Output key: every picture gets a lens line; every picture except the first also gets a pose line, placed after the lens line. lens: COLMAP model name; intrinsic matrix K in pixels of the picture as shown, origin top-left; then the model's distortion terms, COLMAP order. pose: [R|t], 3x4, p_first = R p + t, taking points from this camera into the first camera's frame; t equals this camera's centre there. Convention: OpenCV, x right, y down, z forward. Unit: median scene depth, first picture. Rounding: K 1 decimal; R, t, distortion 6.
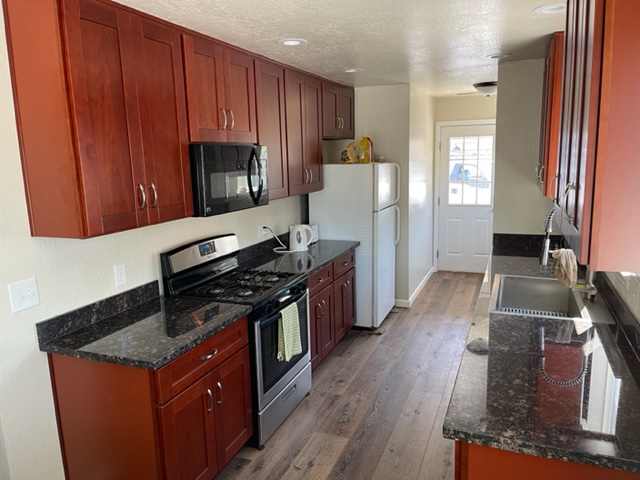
lens RADIAL K [[481.7, 0, 320.5], [0, 481.7, 240.3], [0, 0, 1]] dist [0.019710, -0.006457]
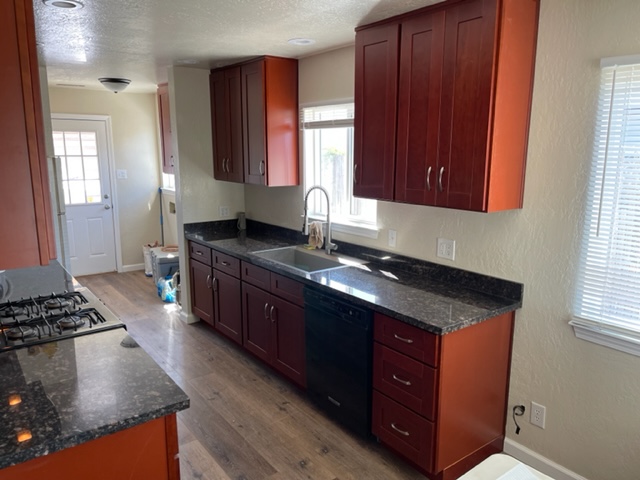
lens RADIAL K [[481.7, 0, 320.5], [0, 481.7, 240.2], [0, 0, 1]] dist [0.019710, -0.006457]
pose [[0.512841, -0.131611, 0.848335, -0.838691], [0.131331, 0.988575, 0.073975, -0.038008], [-0.848378, 0.073475, 0.524267, 0.349746]]
